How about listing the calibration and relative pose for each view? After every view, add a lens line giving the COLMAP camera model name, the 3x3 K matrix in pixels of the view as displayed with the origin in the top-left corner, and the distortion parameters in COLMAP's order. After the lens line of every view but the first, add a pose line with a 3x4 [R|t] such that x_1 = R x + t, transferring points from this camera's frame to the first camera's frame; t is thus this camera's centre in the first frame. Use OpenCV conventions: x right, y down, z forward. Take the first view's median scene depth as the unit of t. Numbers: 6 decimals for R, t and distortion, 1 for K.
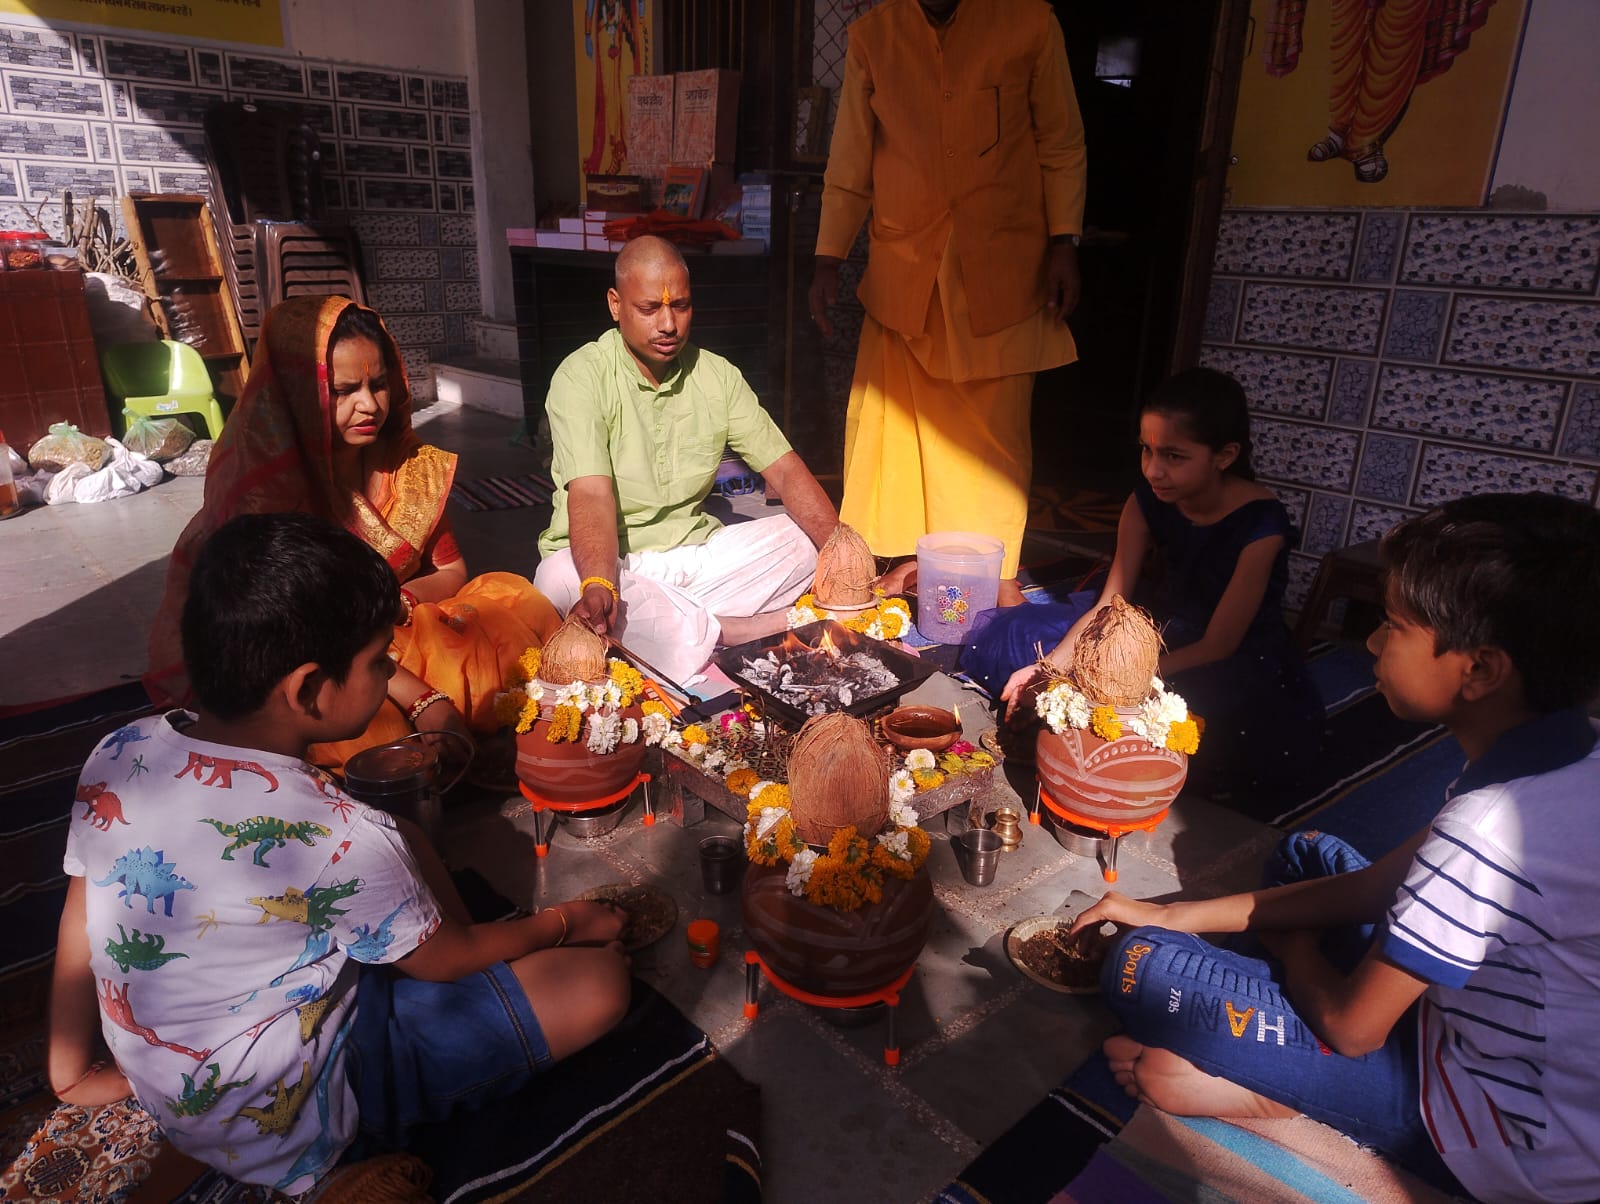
lens RADIAL K [[1107.6, 0, 780.9], [0, 1107.6, 616.5], [0, 0, 1]] dist [0.026694, -0.021261]
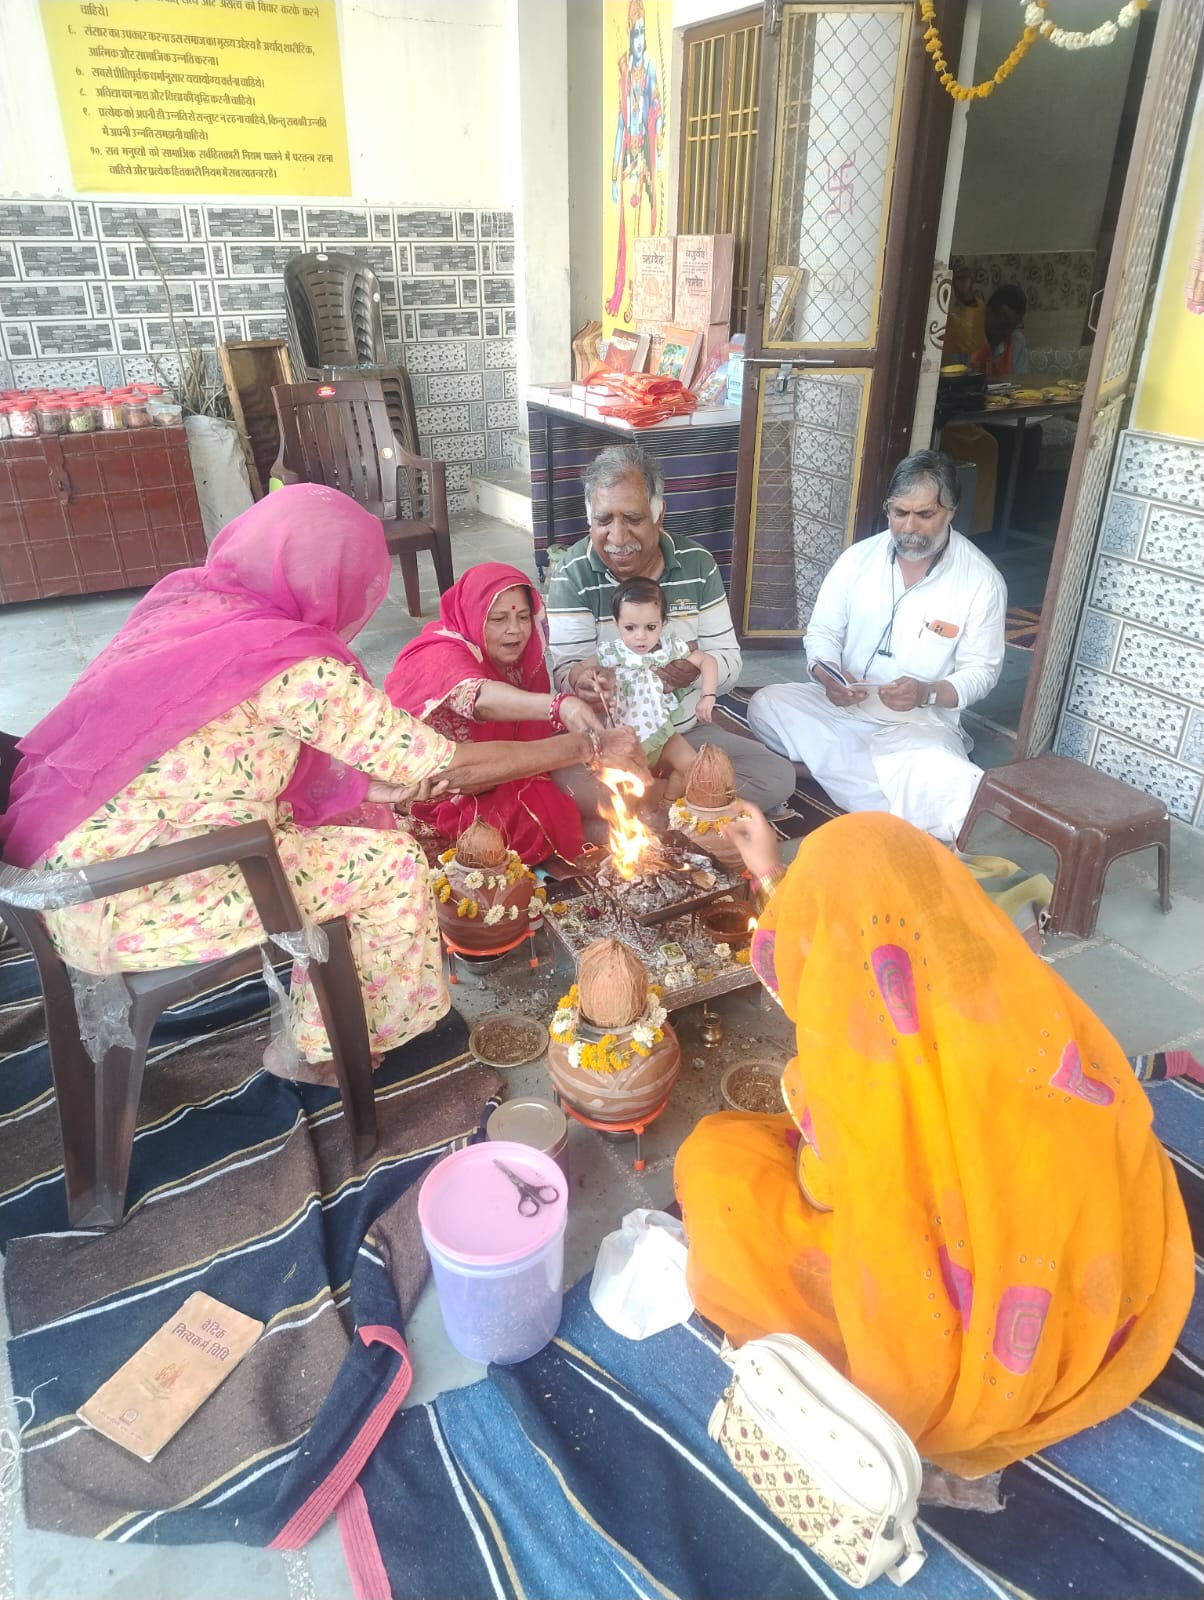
lens RADIAL K [[1107.6, 0, 601.6], [0, 1107.6, 810.6], [0, 0, 1]] dist [0.026694, -0.021261]
pose [[0.973149, 0.086832, -0.213170, 0.096121], [-0.056562, 0.987929, 0.144209, -0.082311], [0.223119, -0.128280, 0.966314, -0.110857]]
